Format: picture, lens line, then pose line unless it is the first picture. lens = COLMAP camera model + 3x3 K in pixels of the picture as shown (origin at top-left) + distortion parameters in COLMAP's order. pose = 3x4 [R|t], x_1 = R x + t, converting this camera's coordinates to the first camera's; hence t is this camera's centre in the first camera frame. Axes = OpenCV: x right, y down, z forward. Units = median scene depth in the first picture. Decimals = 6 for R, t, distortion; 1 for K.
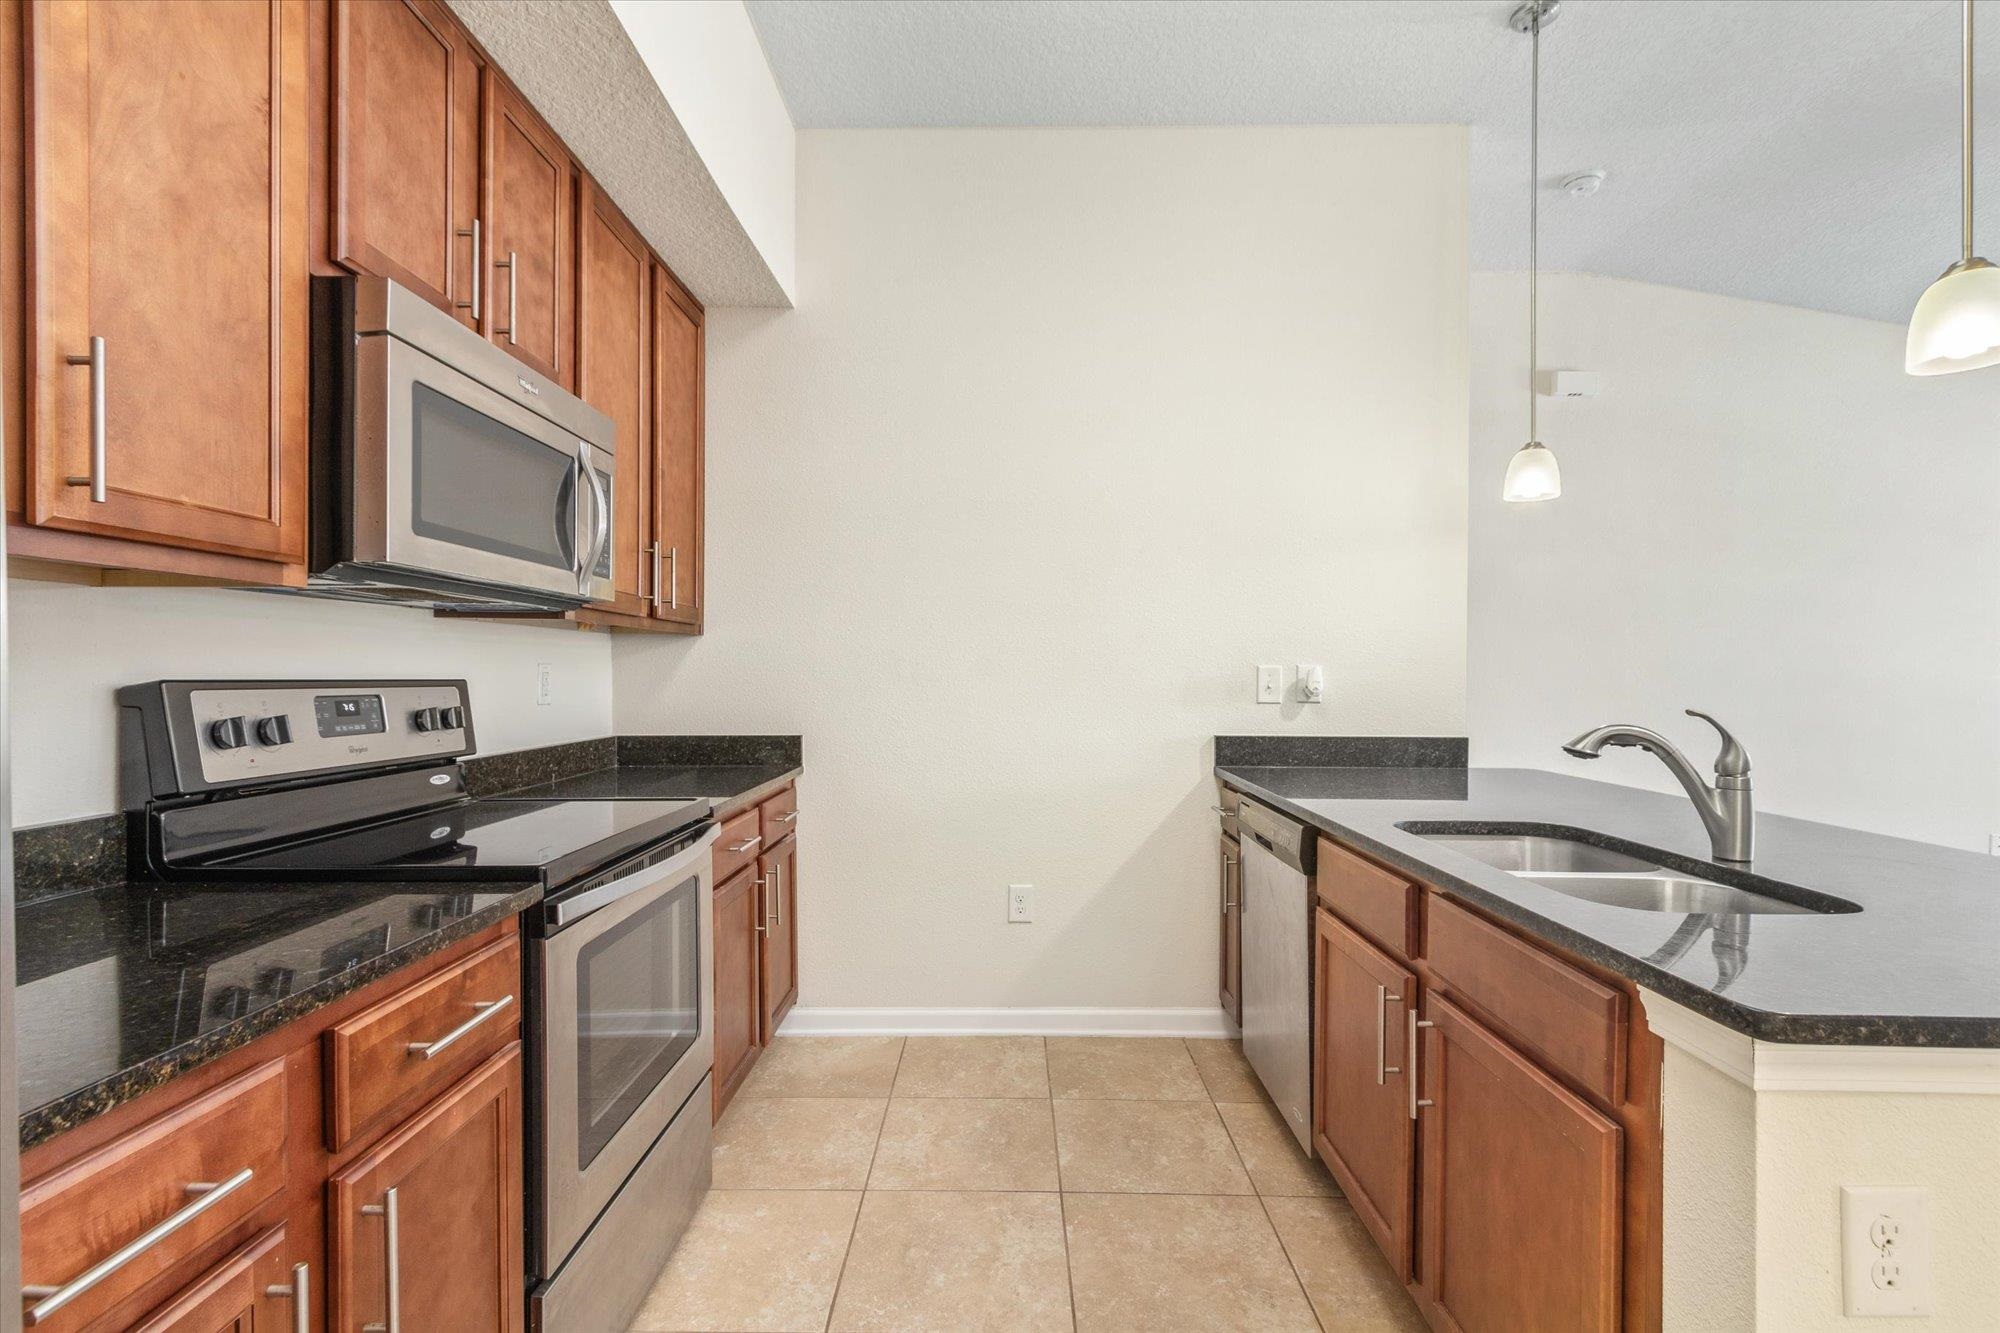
lens RADIAL K [[922.6, 0, 988.9], [0, 922.6, 682.5], [0, 0, 1]] dist [0.000794, -0.000947]
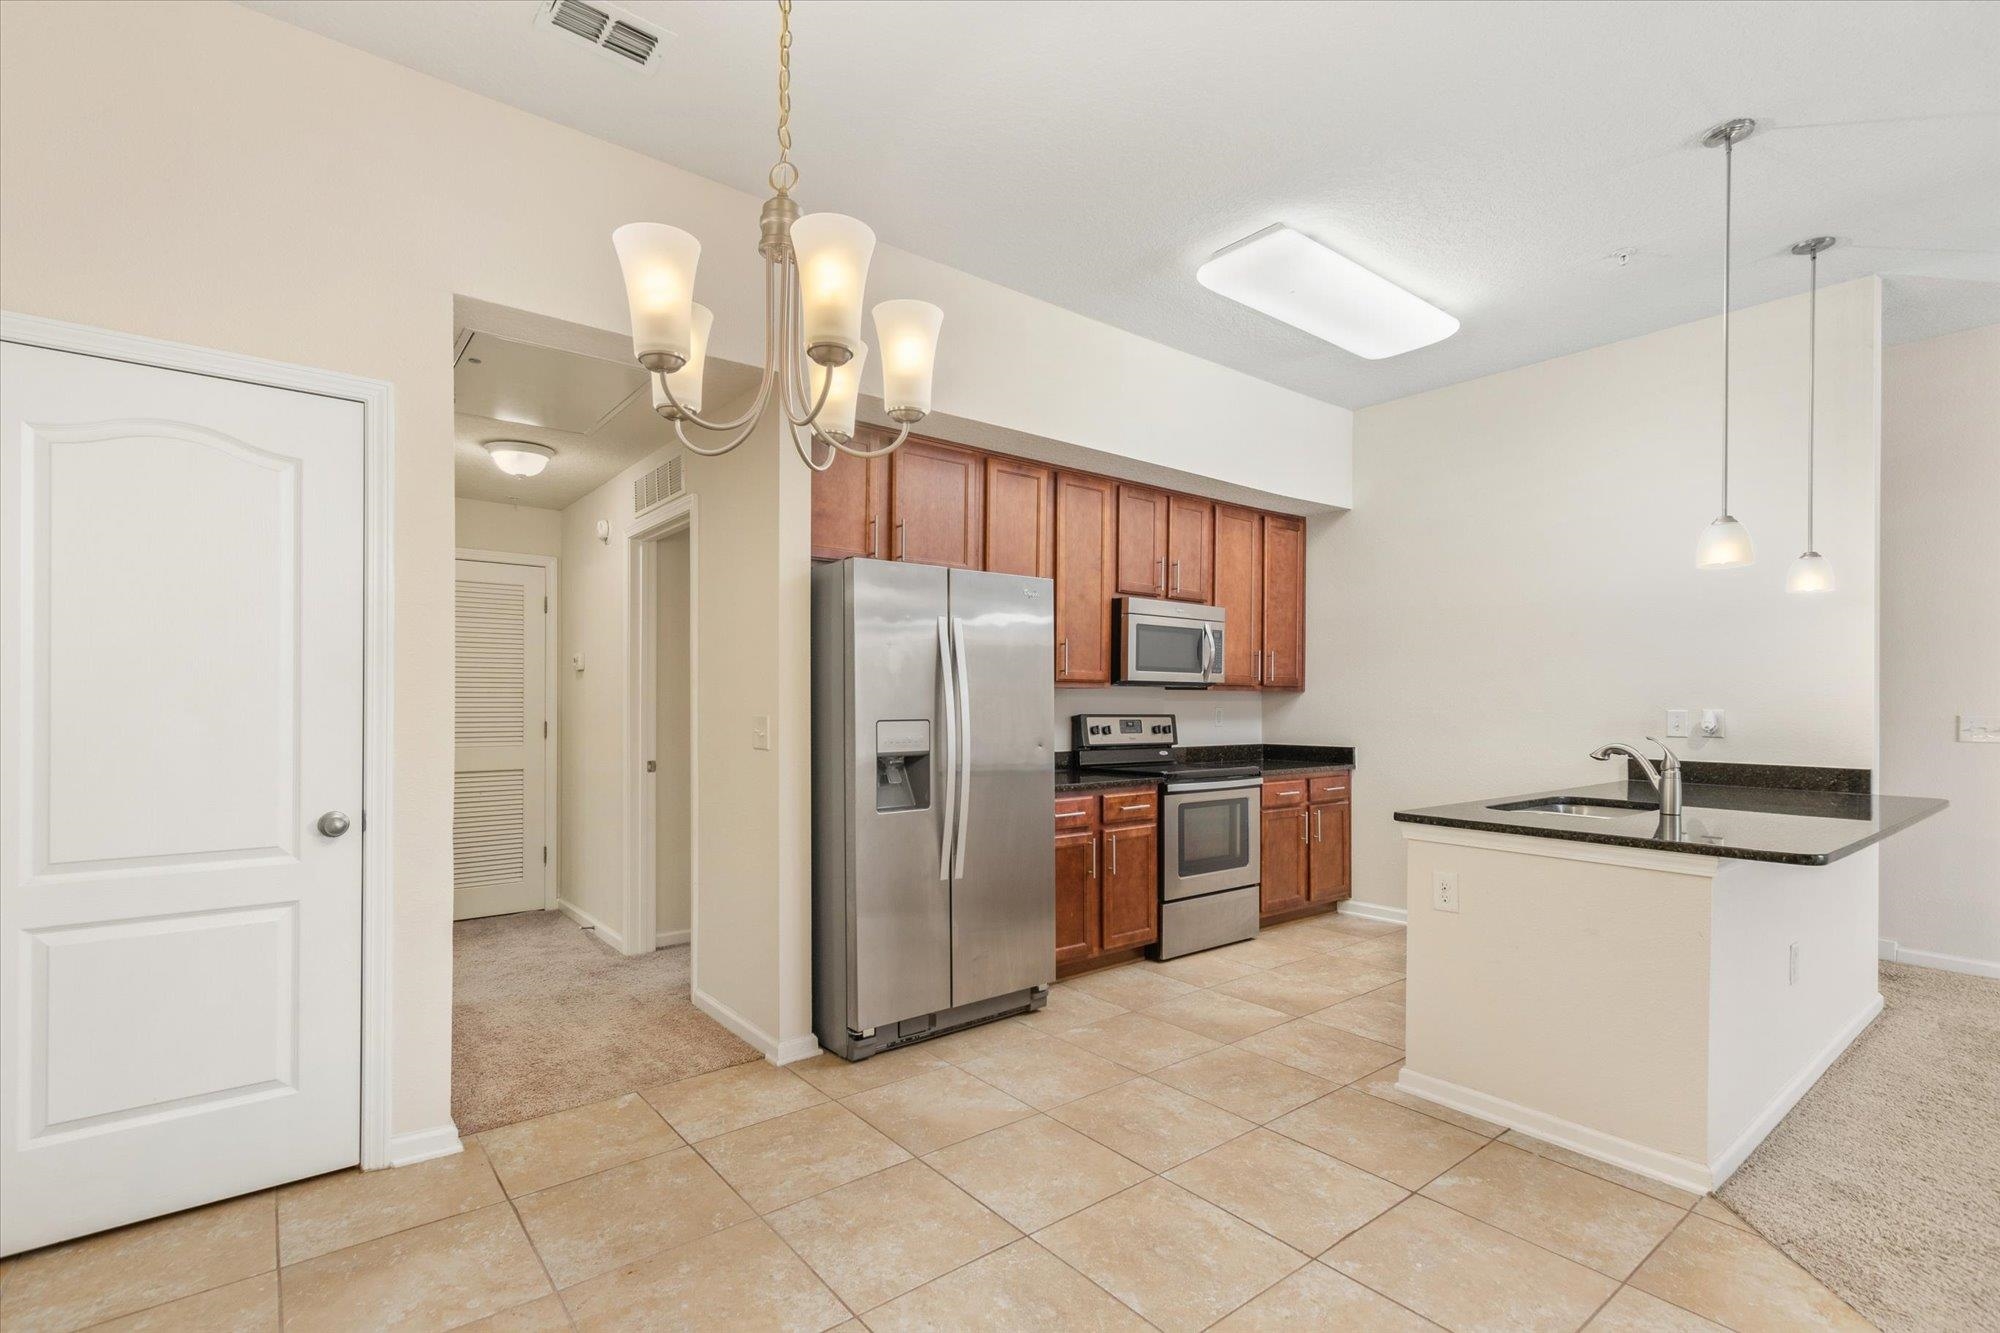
lens RADIAL K [[922.6, 0, 988.9], [0, 922.6, 682.5], [0, 0, 1]] dist [0.000794, -0.000947]
pose [[0.645180, -0.015738, -0.763869, 1.380529], [-0.010680, 0.999504, -0.029614, -0.013521], [0.763956, 0.027264, 0.644692, -1.354830]]
